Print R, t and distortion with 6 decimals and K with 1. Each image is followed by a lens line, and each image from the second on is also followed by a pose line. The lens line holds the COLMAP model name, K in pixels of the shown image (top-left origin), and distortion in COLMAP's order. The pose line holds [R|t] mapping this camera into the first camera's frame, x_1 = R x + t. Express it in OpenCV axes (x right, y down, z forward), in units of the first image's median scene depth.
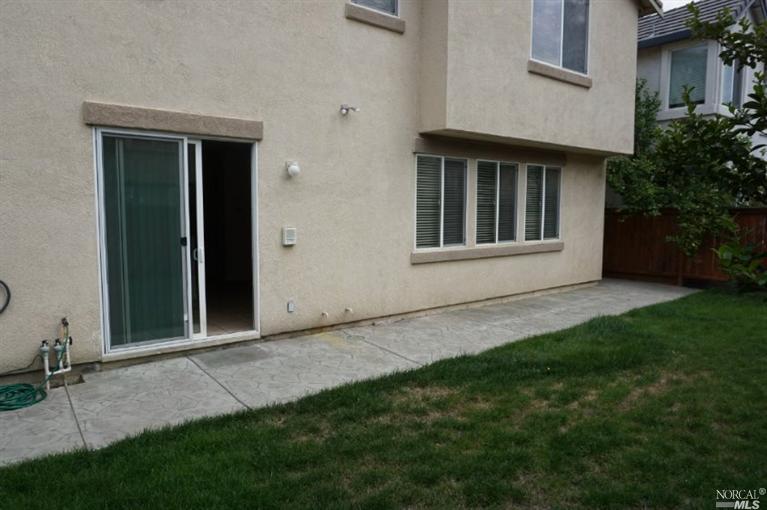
lens RADIAL K [[505.0, 0, 383.5], [0, 505.0, 255.0], [0, 0, 1]] dist [-0.048968, 0.036732]
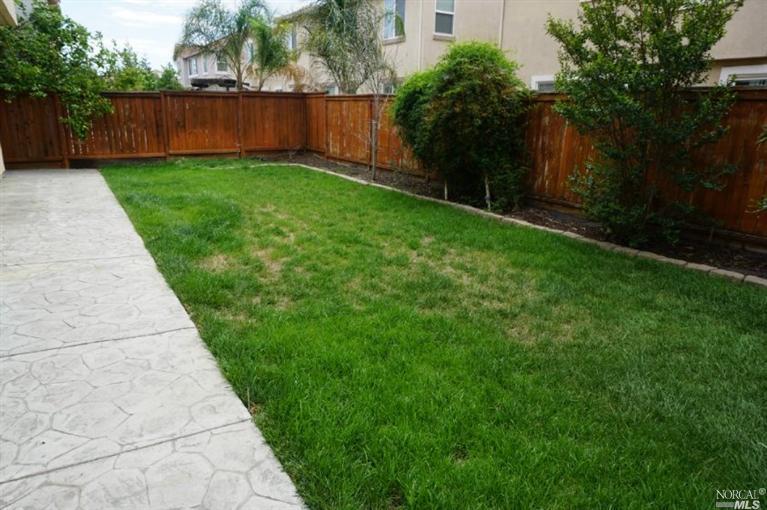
lens RADIAL K [[505.0, 0, 383.5], [0, 505.0, 255.0], [0, 0, 1]] dist [-0.048968, 0.036732]
pose [[0.104634, -0.269749, 0.957229, -0.959614], [0.064617, 0.962323, 0.264121, 0.010454], [-0.992409, 0.034217, 0.118122, 0.604320]]
